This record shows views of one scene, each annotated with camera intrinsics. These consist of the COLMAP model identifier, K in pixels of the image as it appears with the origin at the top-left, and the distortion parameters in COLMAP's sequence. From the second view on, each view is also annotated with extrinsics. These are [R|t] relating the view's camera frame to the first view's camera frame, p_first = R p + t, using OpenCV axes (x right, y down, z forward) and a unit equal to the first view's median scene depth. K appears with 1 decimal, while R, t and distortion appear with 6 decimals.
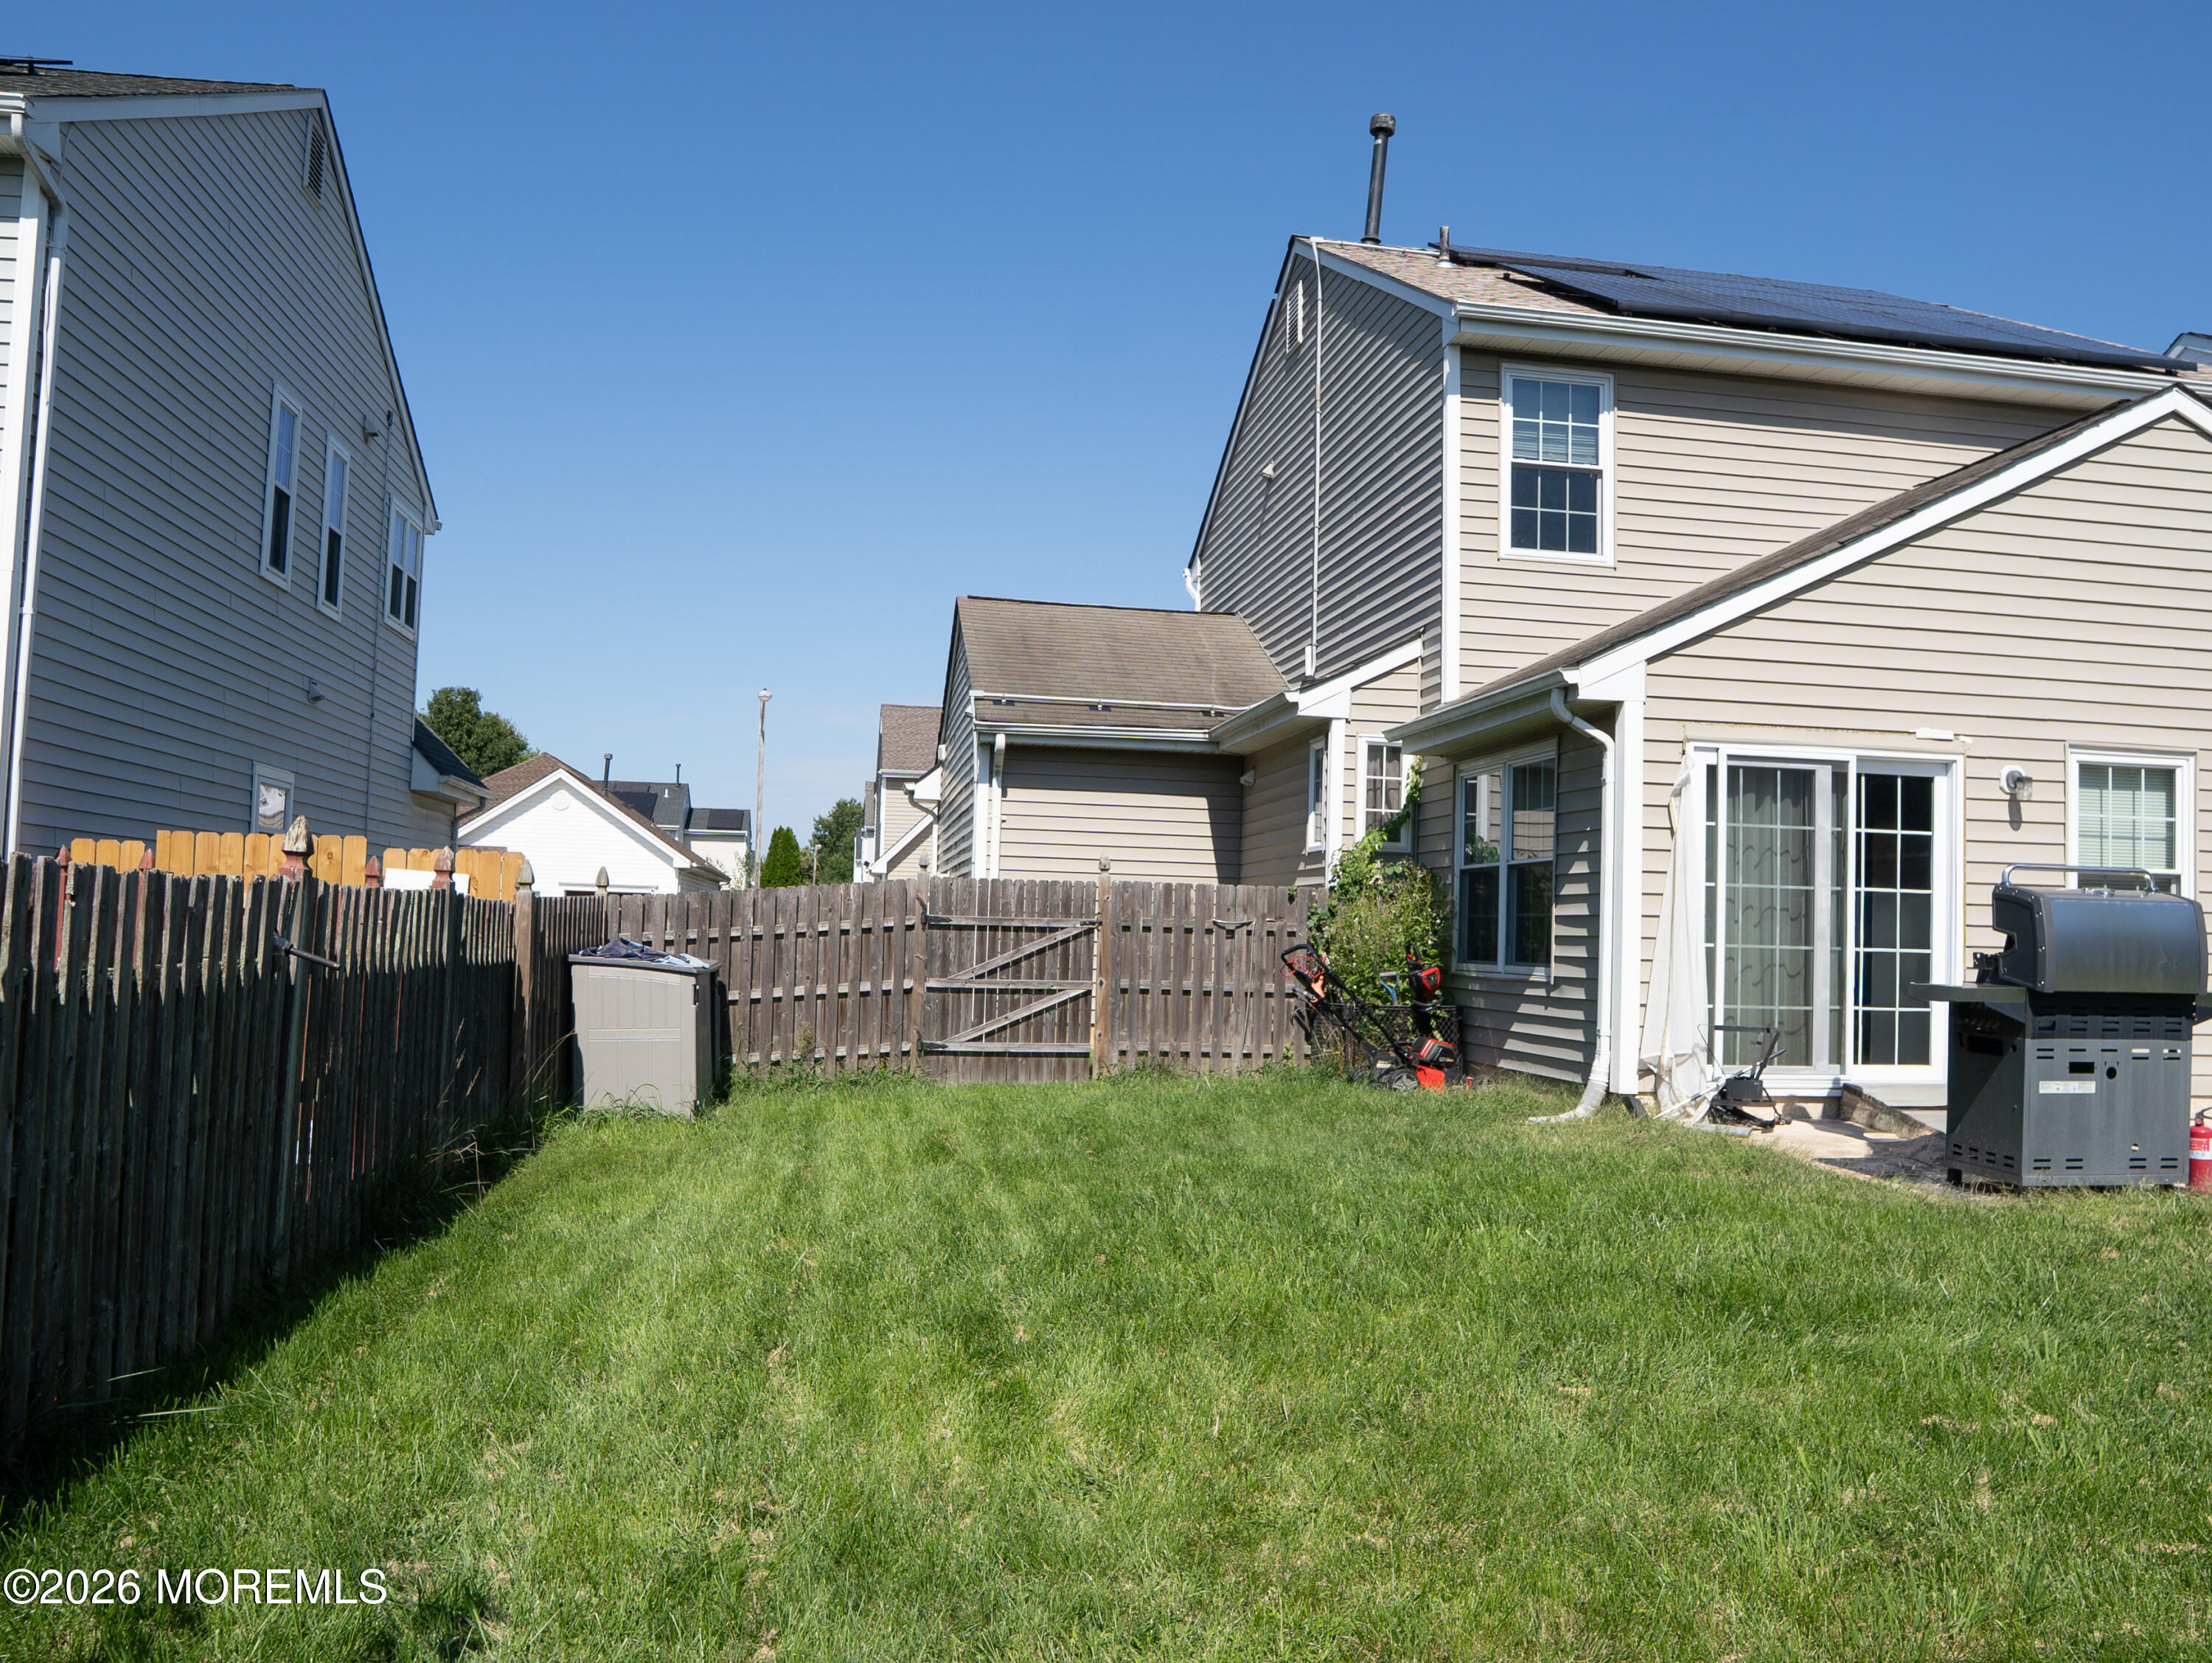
lens RADIAL K [[1726.1, 0, 1156.8], [0, 1726.1, 838.8], [0, 0, 1]] dist [-0.143117, 0.120821]
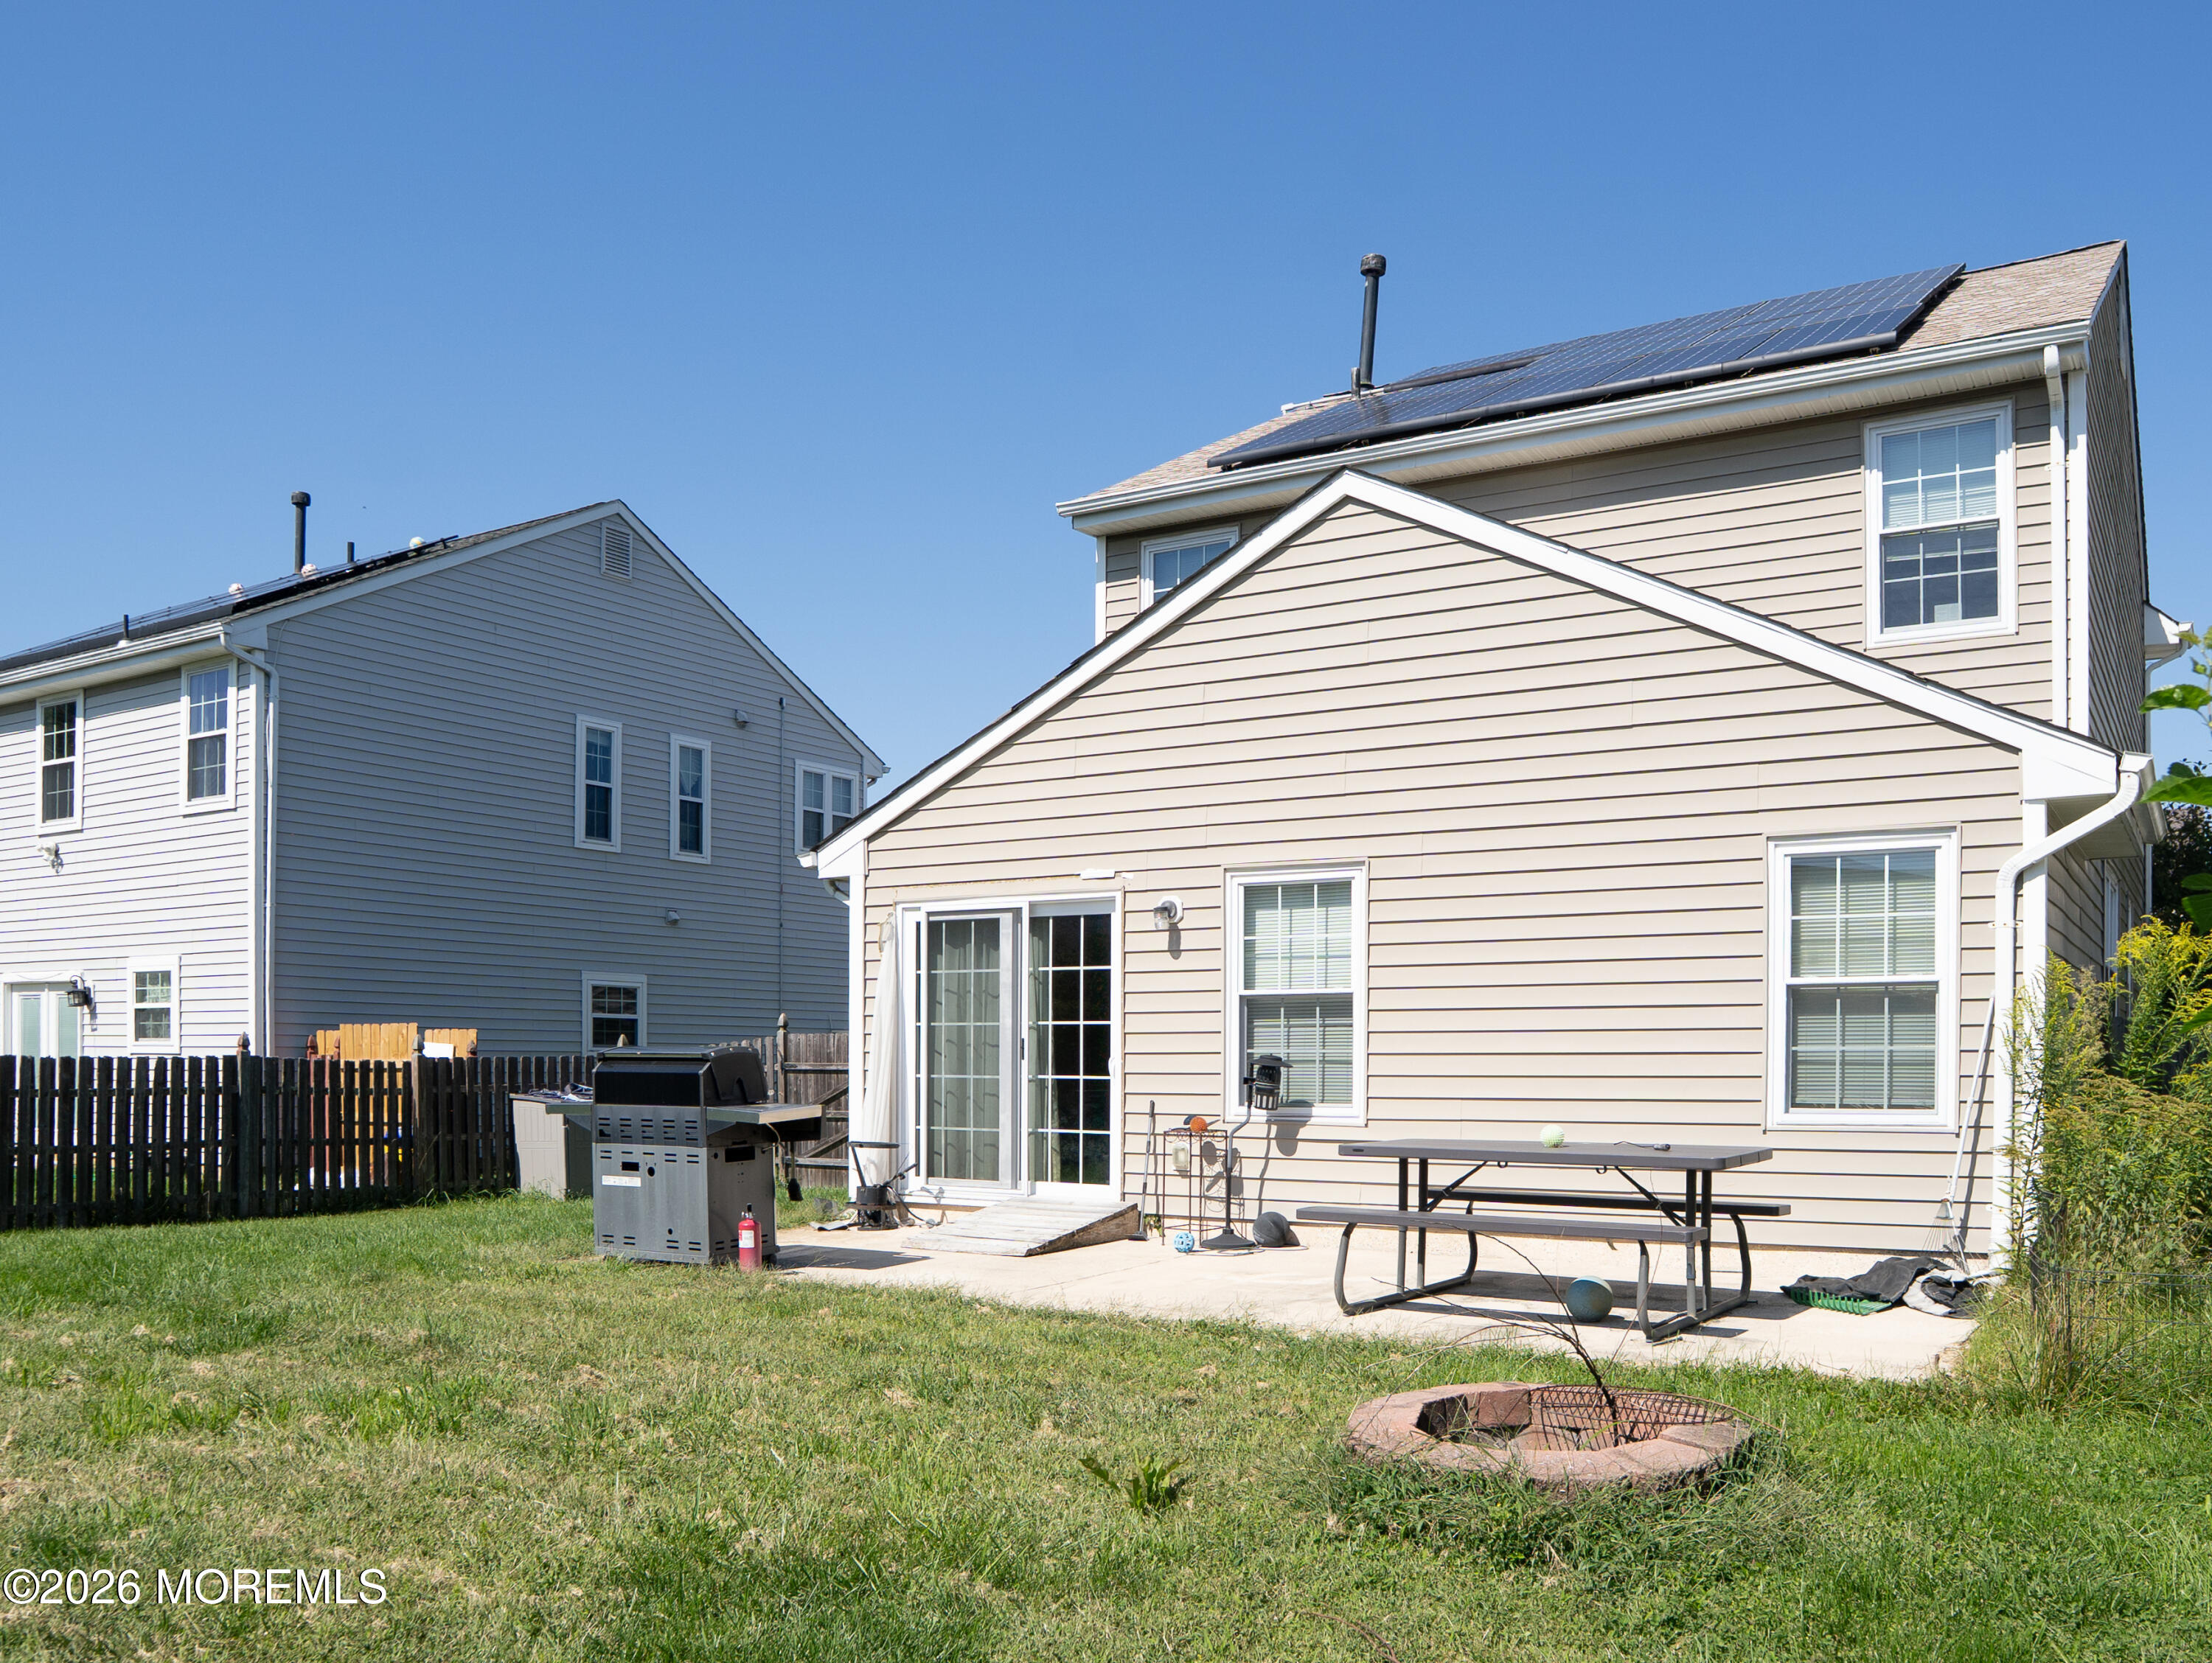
lens RADIAL K [[1786.4, 0, 1096.0], [0, 1786.4, 1052.4], [0, 0, 1]] dist [-0.073471, 0.013671]
pose [[0.752233, -0.025186, -0.658416, 1.131183], [0.050028, 0.998568, 0.018959, 0.027373], [0.656995, -0.047200, 0.752416, 0.138876]]
